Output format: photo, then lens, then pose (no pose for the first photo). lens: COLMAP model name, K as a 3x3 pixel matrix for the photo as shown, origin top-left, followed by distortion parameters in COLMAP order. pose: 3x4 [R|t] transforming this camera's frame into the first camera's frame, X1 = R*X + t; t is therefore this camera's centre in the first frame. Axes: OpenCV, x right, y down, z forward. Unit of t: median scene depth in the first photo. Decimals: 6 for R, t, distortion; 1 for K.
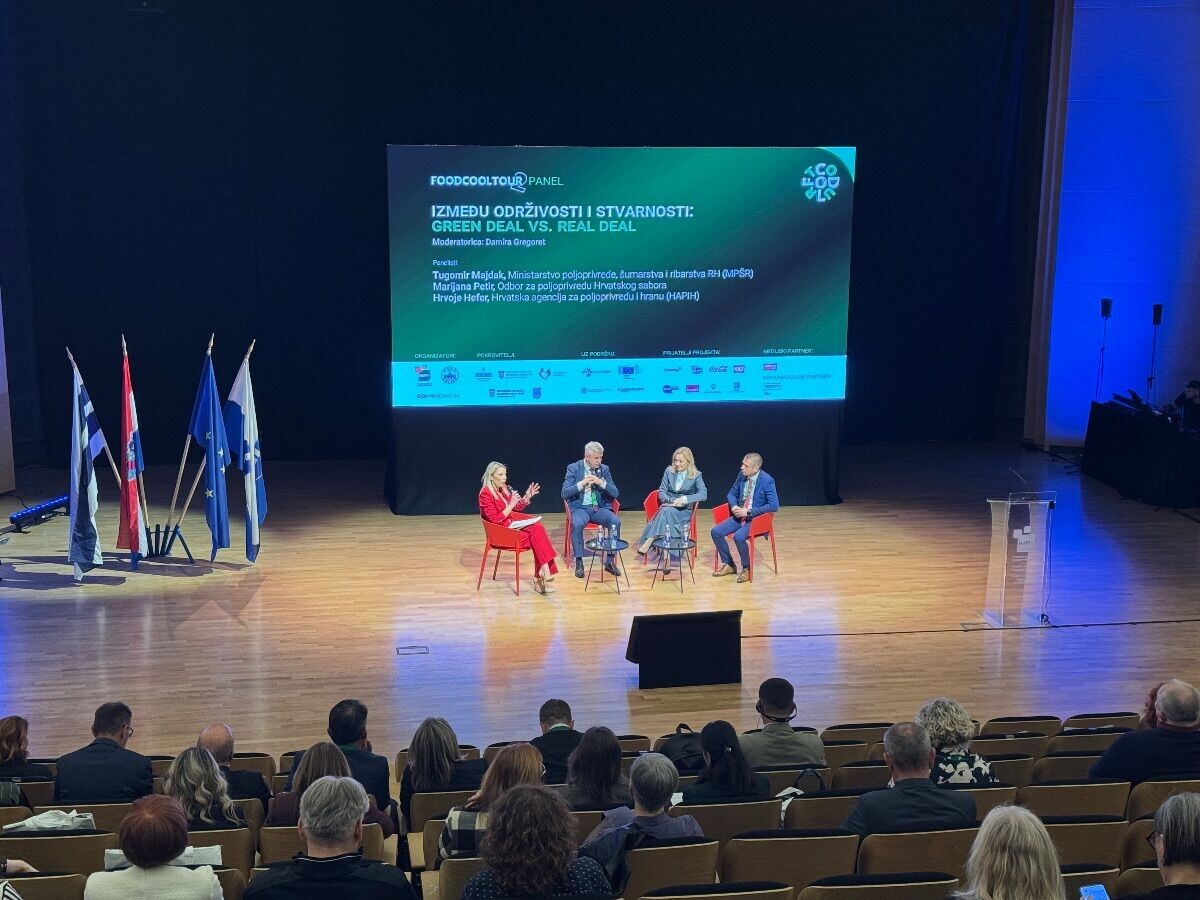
lens RADIAL K [[1649.9, 0, 612.4], [0, 1649.9, 452.5], [0, 0, 1]] dist [0.161633, -0.024634]
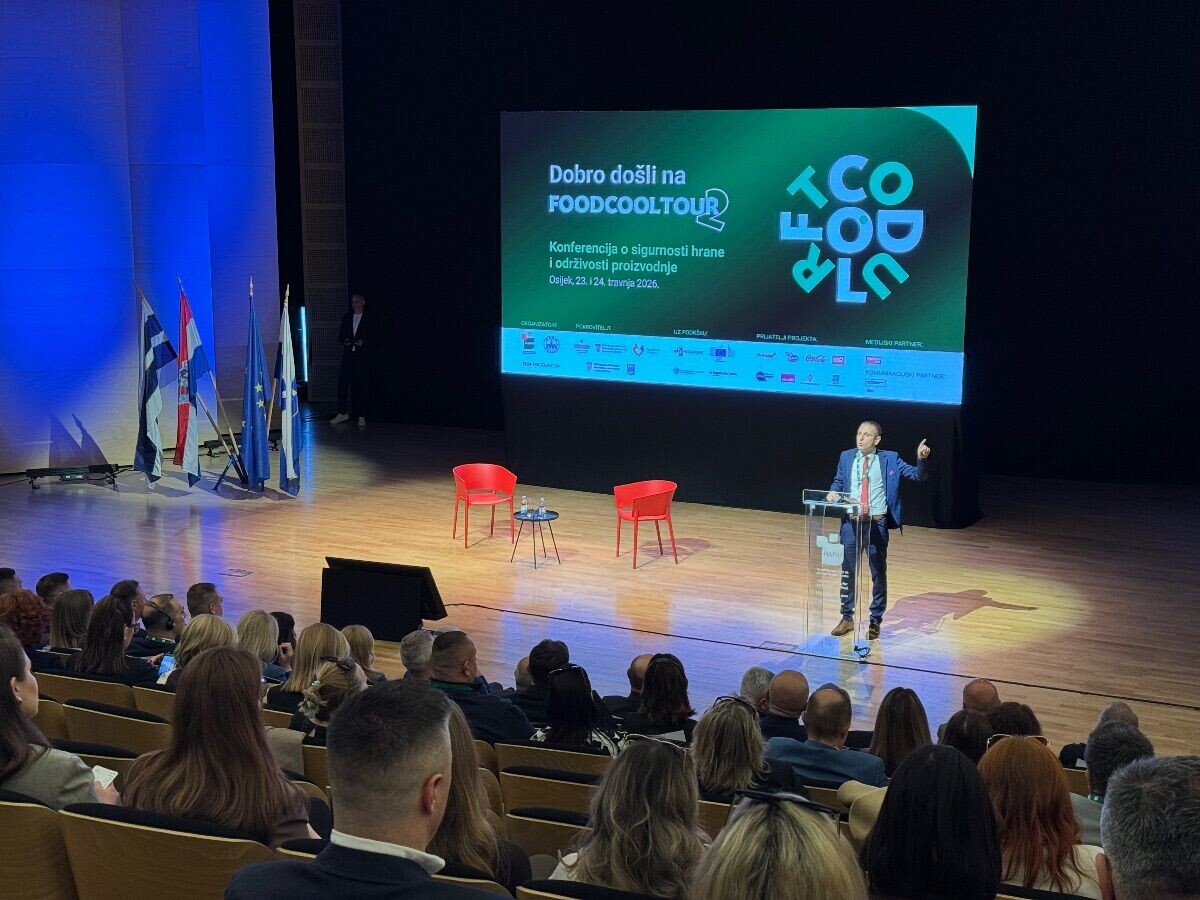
lens RADIAL K [[1649.9, 0, 612.4], [0, 1649.9, 452.5], [0, 0, 1]] dist [0.161633, -0.024634]
pose [[0.819154, 0.095527, -0.565563, 0.494617], [-0.116821, 0.993152, -0.001453, 0.014532], [0.561551, 0.067260, 0.824704, 0.207123]]
